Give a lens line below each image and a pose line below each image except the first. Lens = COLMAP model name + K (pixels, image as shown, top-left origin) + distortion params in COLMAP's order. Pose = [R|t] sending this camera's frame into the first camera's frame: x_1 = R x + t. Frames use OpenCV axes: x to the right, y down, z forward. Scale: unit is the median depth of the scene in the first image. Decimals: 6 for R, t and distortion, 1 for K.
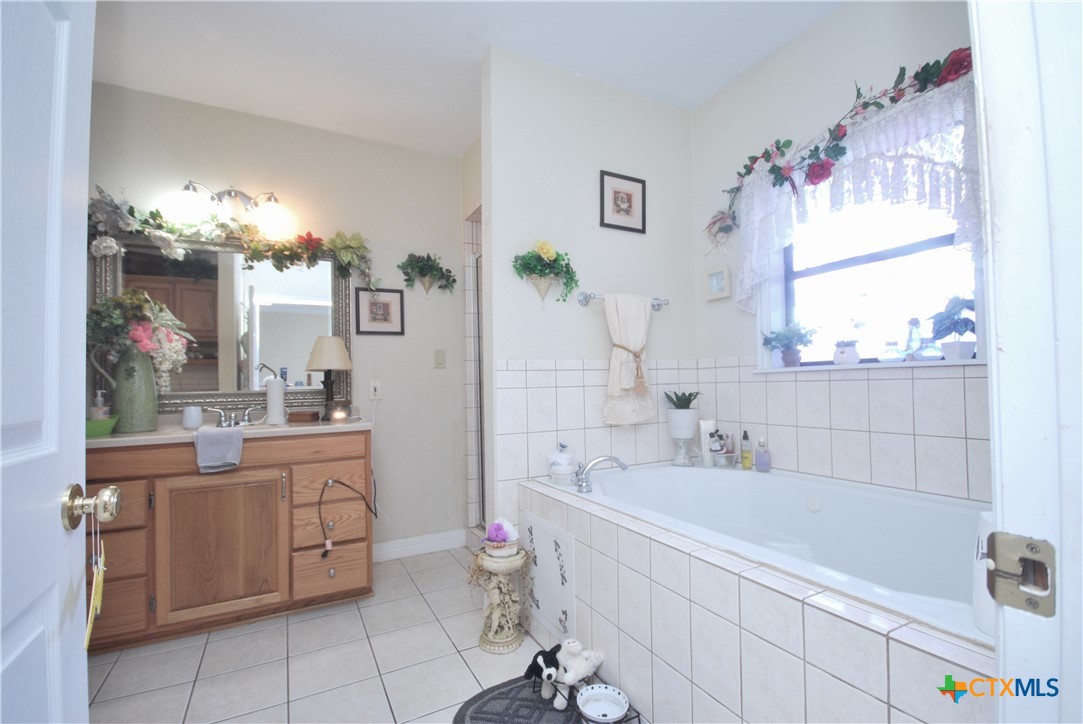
lens RADIAL K [[474.4, 0, 544.9], [0, 474.4, 369.6], [0, 0, 1]] dist [0.013158, -0.013748]
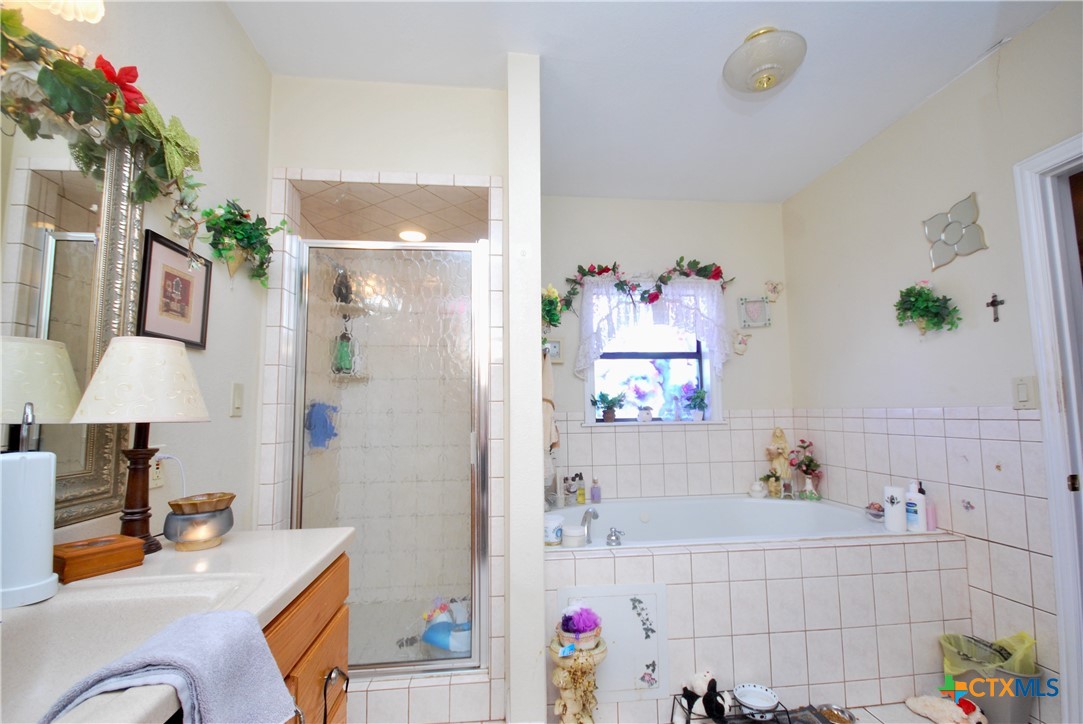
lens RADIAL K [[474.4, 0, 544.9], [0, 474.4, 369.6], [0, 0, 1]] dist [0.013158, -0.013748]
pose [[0.369751, 0.102876, 0.923418, -0.971708], [-0.021443, 0.994531, -0.102212, -0.013395], [-0.928883, 0.017992, 0.369935, 0.751725]]
